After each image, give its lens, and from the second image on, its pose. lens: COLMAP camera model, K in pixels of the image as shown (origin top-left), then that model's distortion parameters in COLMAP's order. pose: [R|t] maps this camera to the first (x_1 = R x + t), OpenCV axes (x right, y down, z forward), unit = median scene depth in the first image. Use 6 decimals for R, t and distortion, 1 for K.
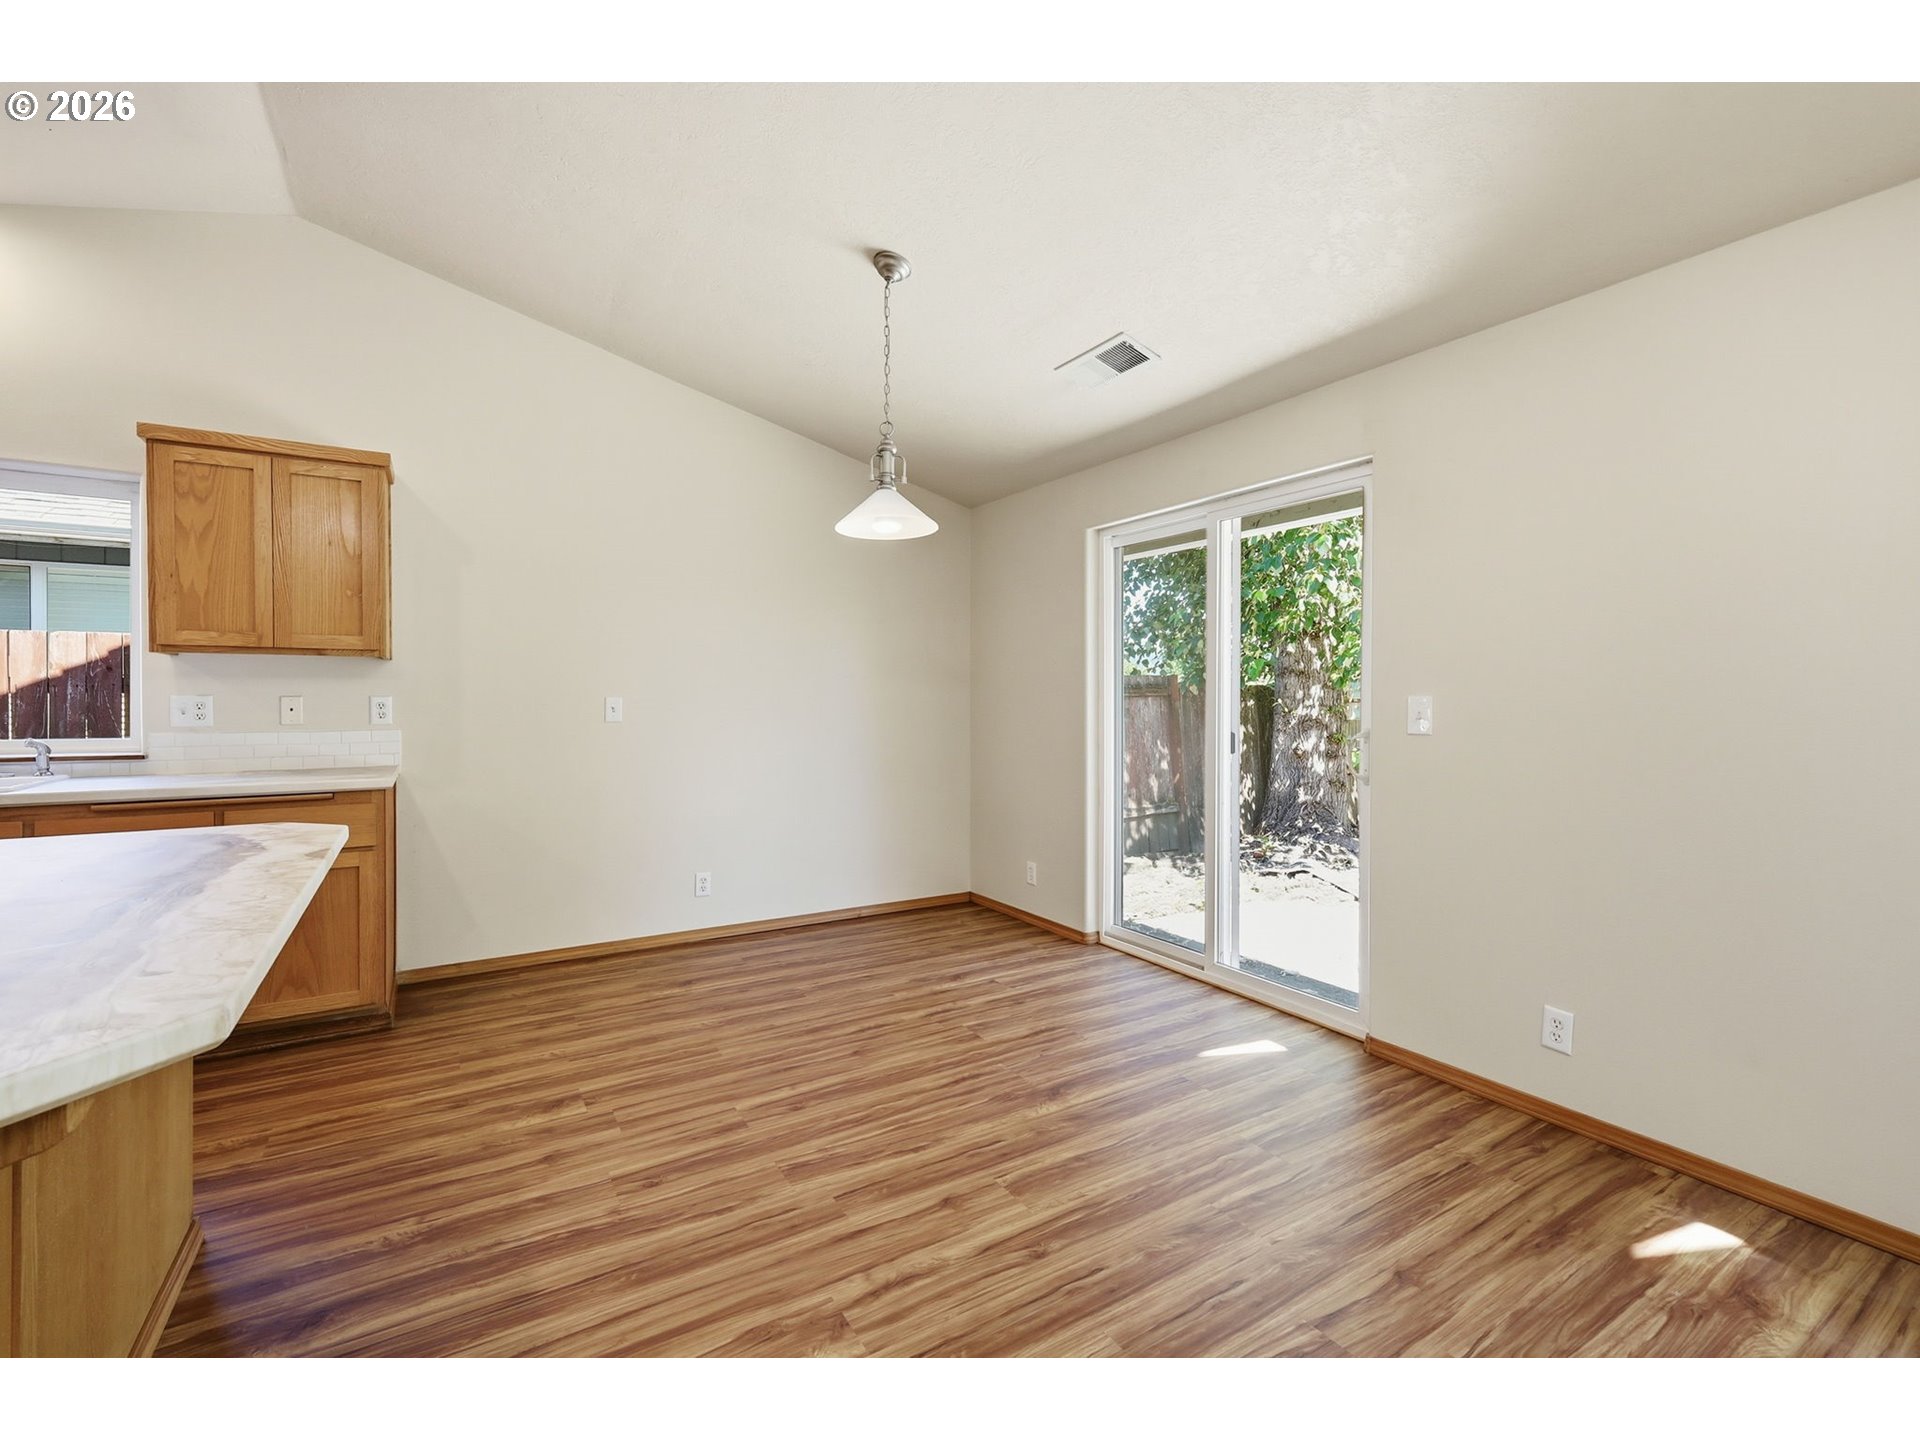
lens RADIAL K [[852.2, 0, 961.9], [0, 852.2, 699.5], [0, 0, 1]] dist [0.007127, 0.000064]
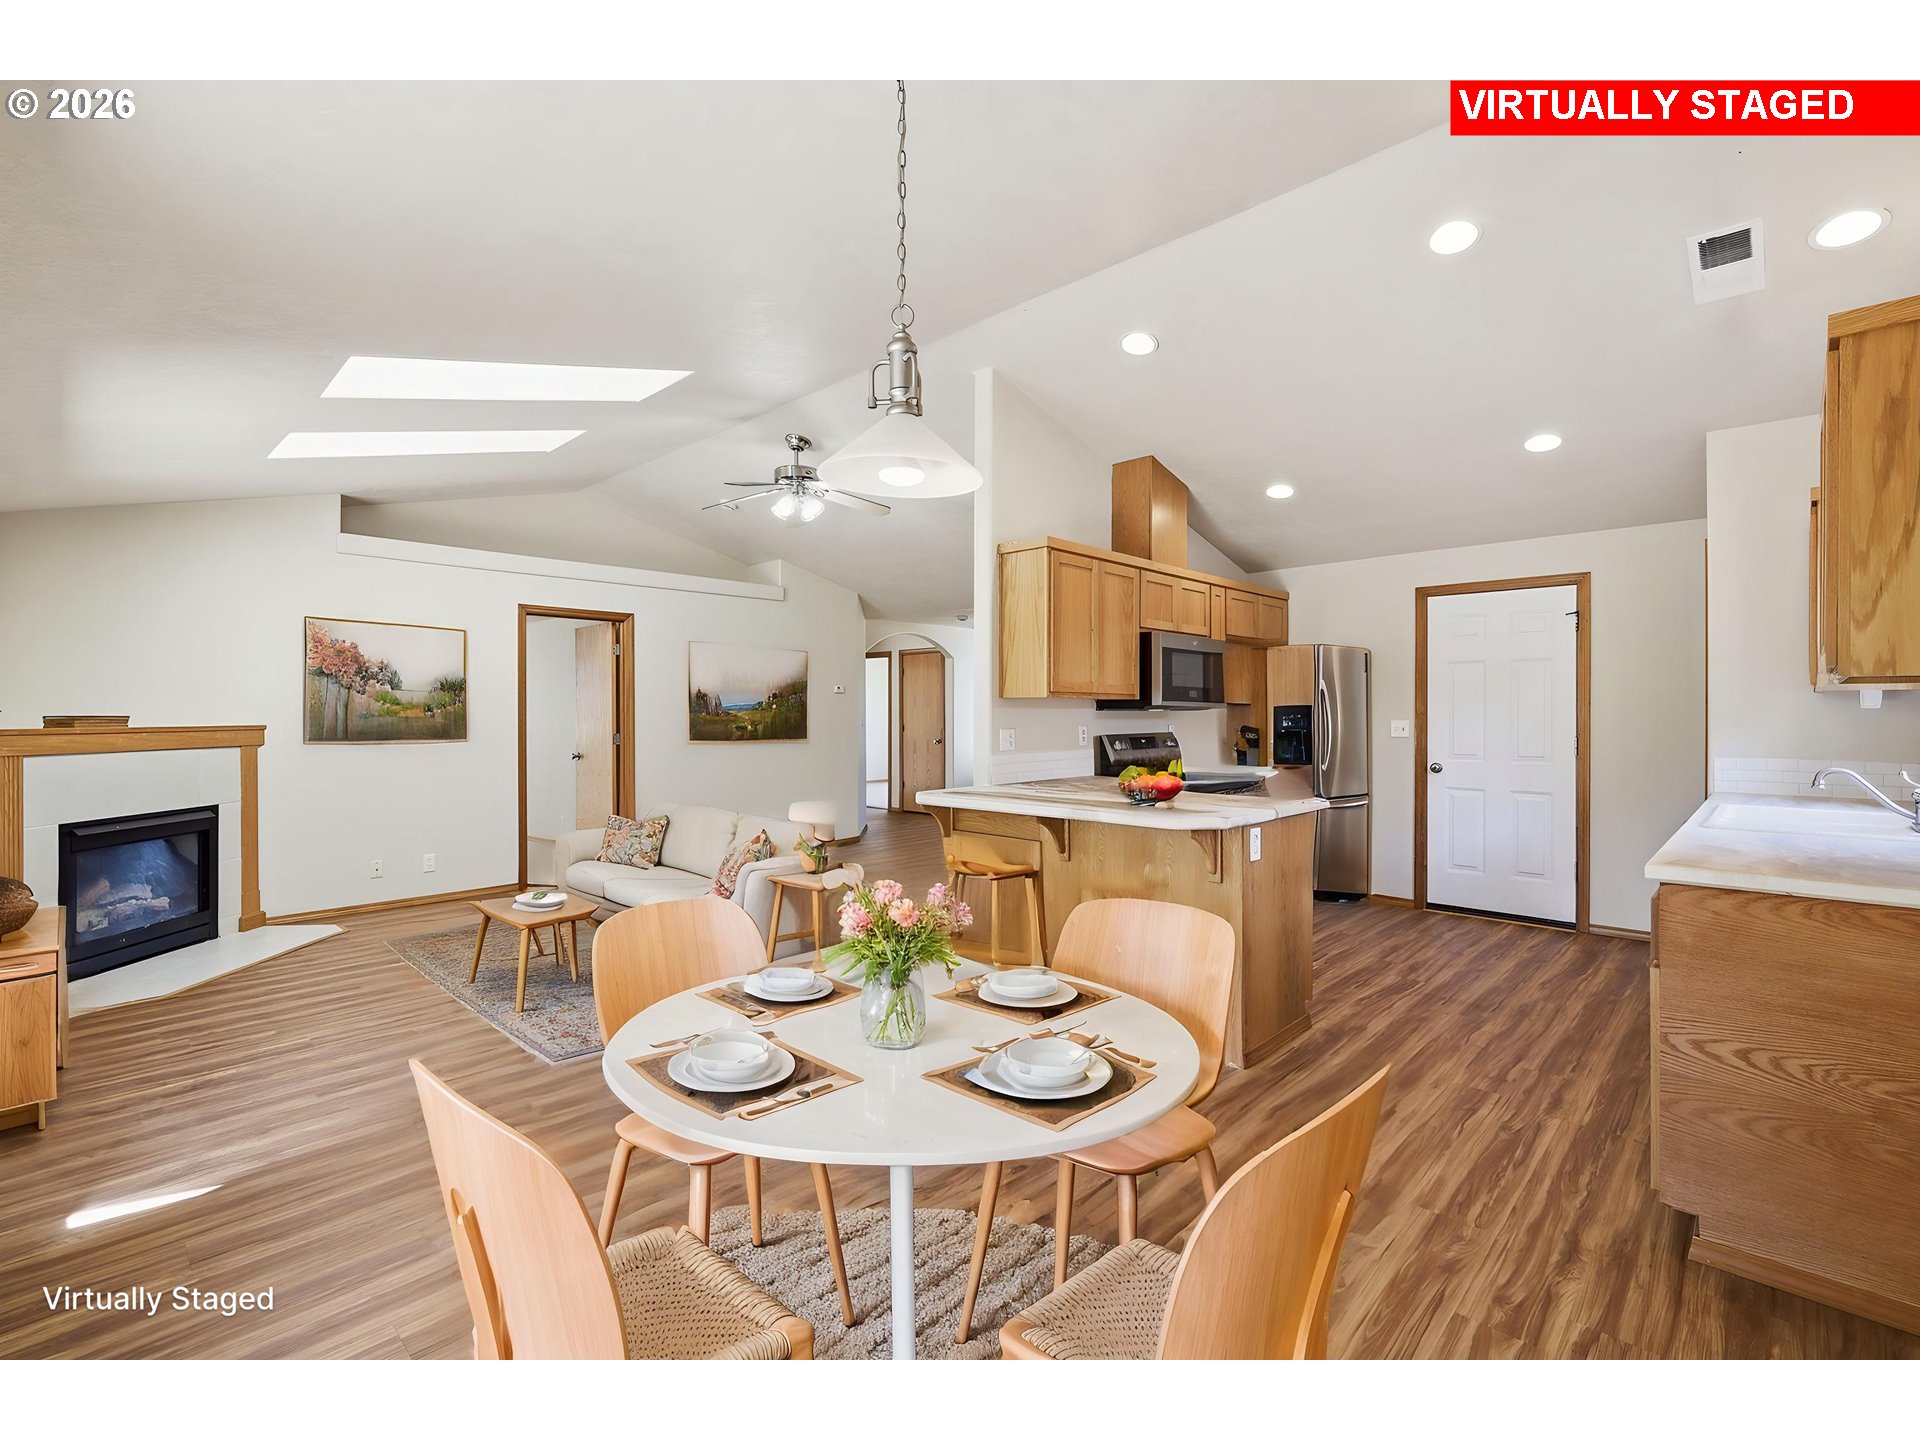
lens RADIAL K [[858.9, 0, 965.2], [0, 858.9, 710.4], [0, 0, 1]] dist [0.002389, -0.000260]
pose [[-0.967578, -0.000694, -0.252570, 0.022382], [-0.000107, 0.999997, -0.002338, -0.026608], [0.252571, -0.002236, -0.967576, 1.427334]]
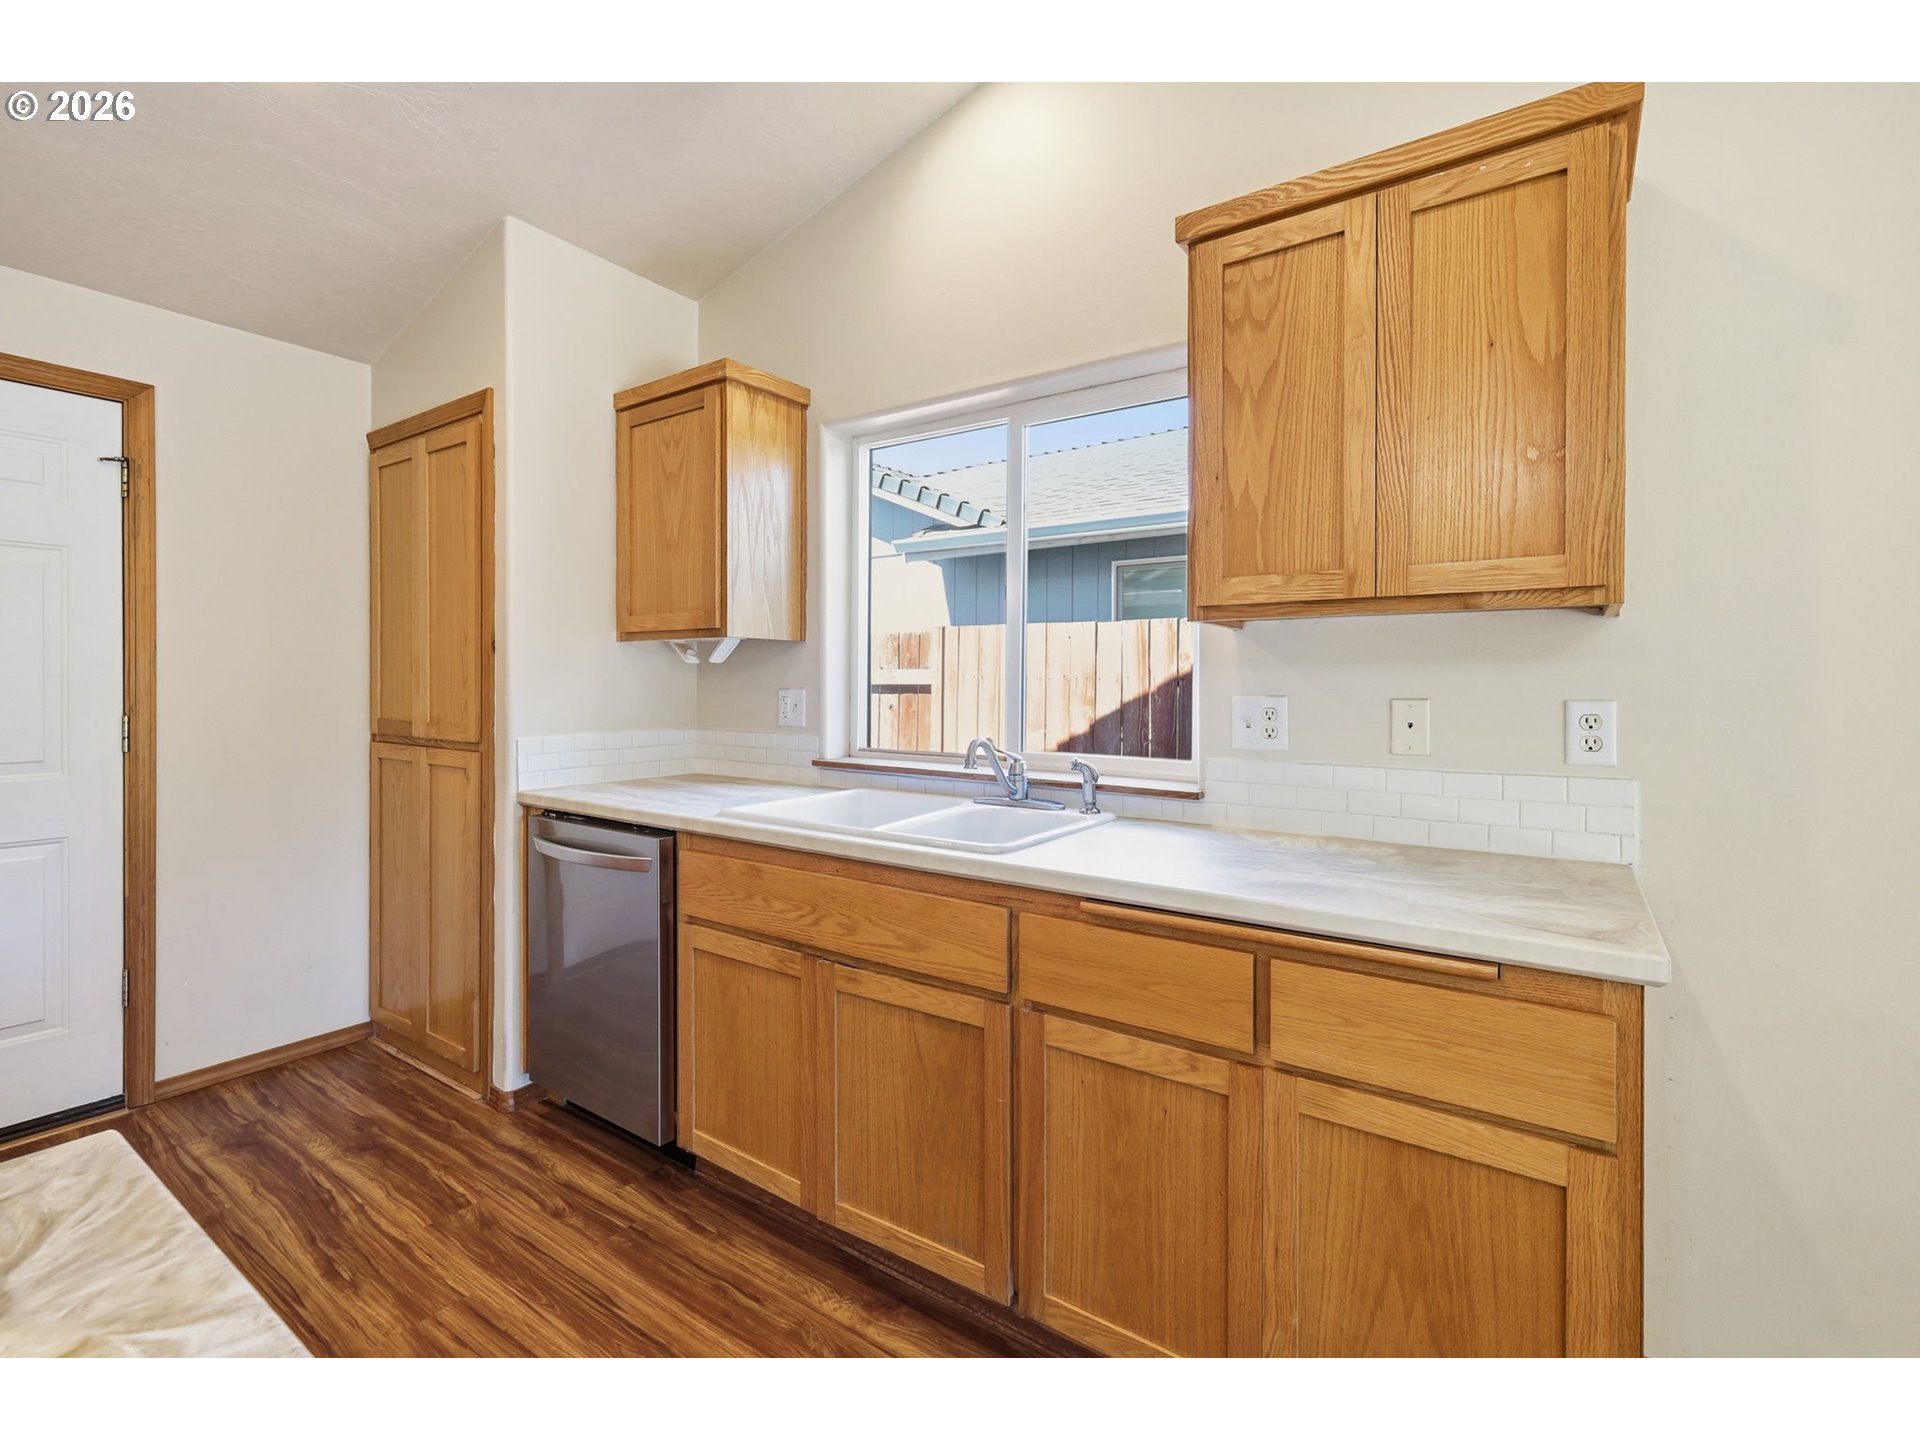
lens RADIAL K [[848.9, 0, 965.7], [0, 848.9, 696.5], [0, 0, 1]] dist [0.000536, 0.000395]
pose [[0.402039, 0.013524, -0.915523, -0.449272], [-0.003849, 0.999907, 0.013080, -0.011505], [0.915615, -0.001735, 0.402053, 0.583498]]
